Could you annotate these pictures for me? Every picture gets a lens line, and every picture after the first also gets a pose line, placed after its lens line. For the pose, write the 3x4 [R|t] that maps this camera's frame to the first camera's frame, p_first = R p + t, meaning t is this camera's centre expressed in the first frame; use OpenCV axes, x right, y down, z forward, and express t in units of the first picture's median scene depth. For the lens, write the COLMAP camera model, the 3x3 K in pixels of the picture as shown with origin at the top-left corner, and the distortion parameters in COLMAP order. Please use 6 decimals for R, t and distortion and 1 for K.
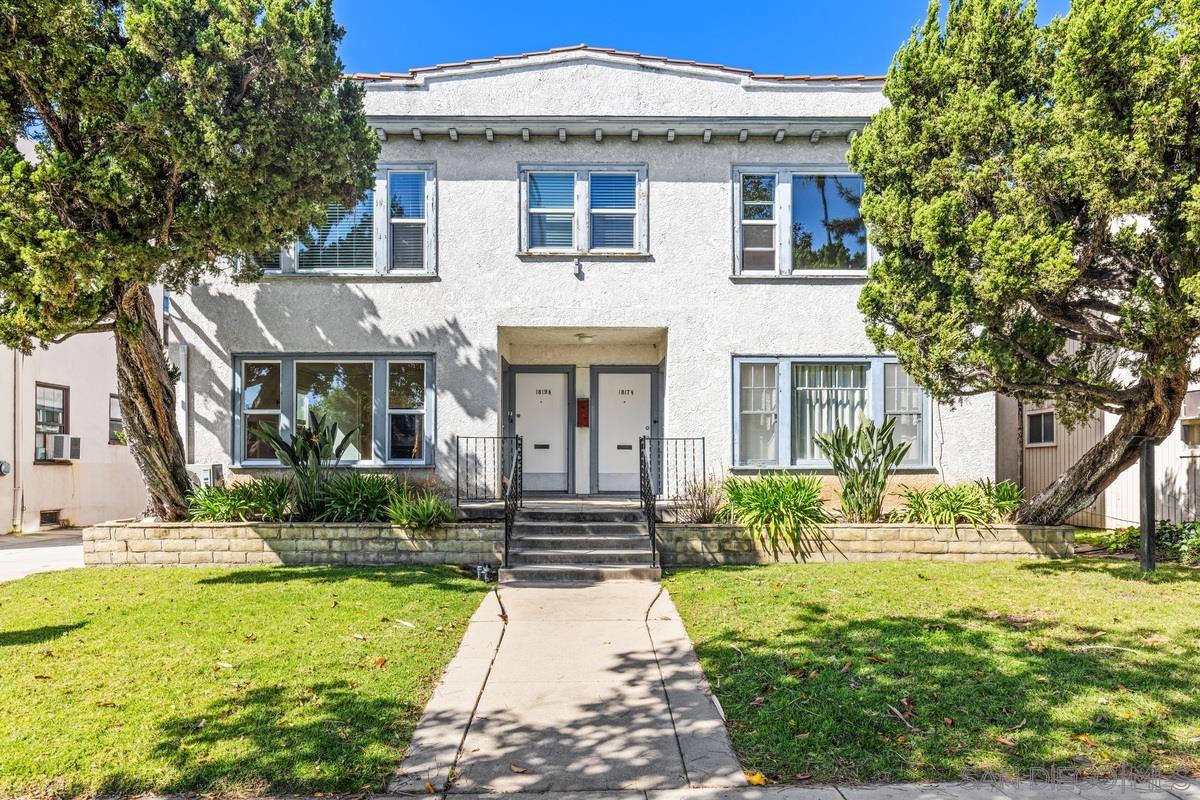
lens RADIAL K [[802.0, 0, 604.9], [0, 802.0, 466.0], [0, 0, 1]] dist [0.005437, -0.001086]
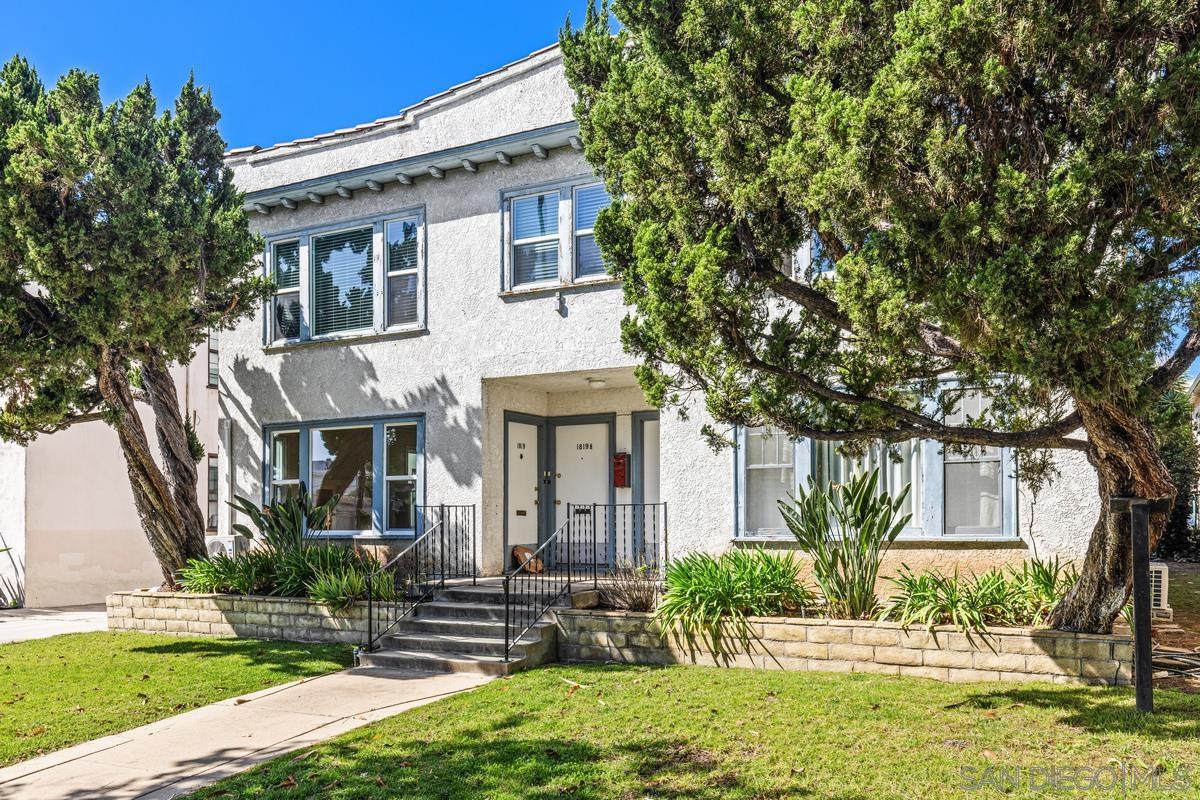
lens RADIAL K [[1015.9, 0, 594.4], [0, 1015.9, 514.7], [0, 0, 1]] dist [-0.003509, 0.005969]
pose [[0.877984, -0.009475, -0.478595, 0.577551], [0.008835, 0.999955, -0.003587, -0.021545], [0.478608, -0.001079, 0.878028, 0.084288]]
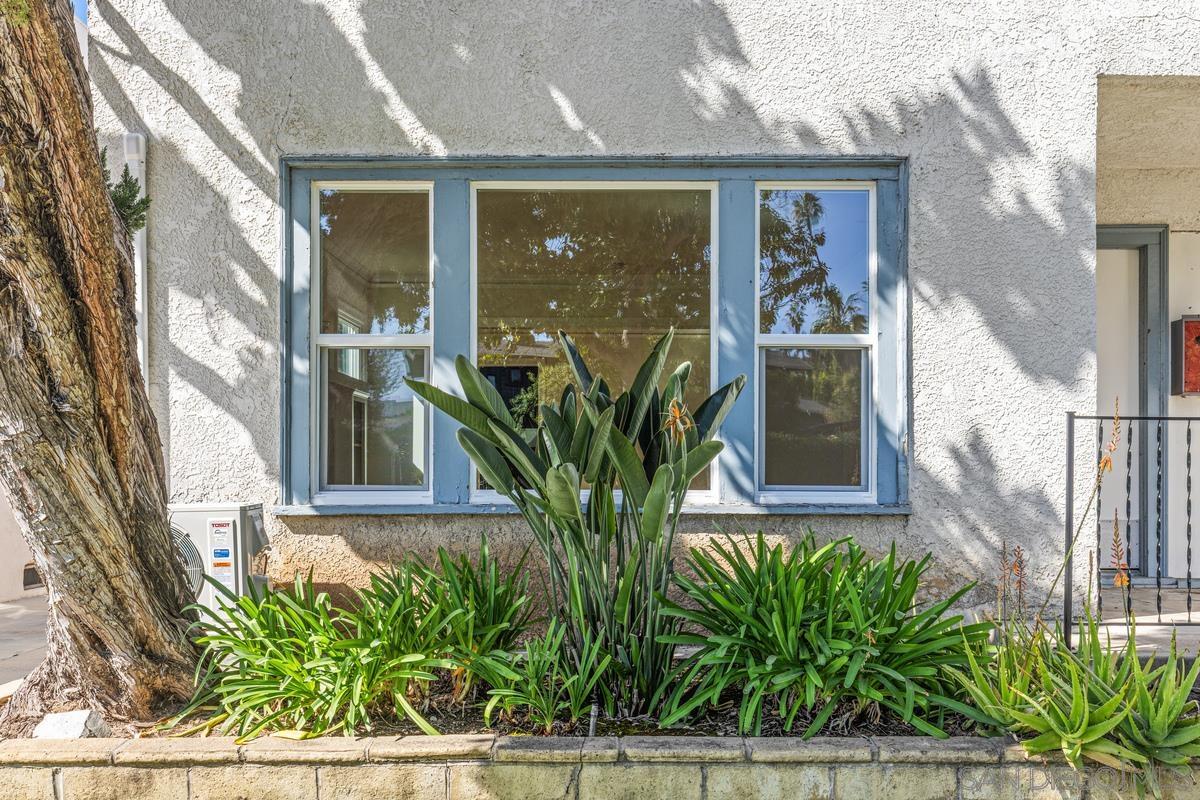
lens RADIAL K [[1202.3, 0, 611.5], [0, 1202.3, 488.7], [0, 0, 1]] dist [0.006287, 0.007965]
pose [[0.999921, 0.000698, -0.012533, -0.365497], [-0.000594, 0.999965, 0.008295, -0.013489], [0.012538, -0.008287, 0.999887, 0.578533]]
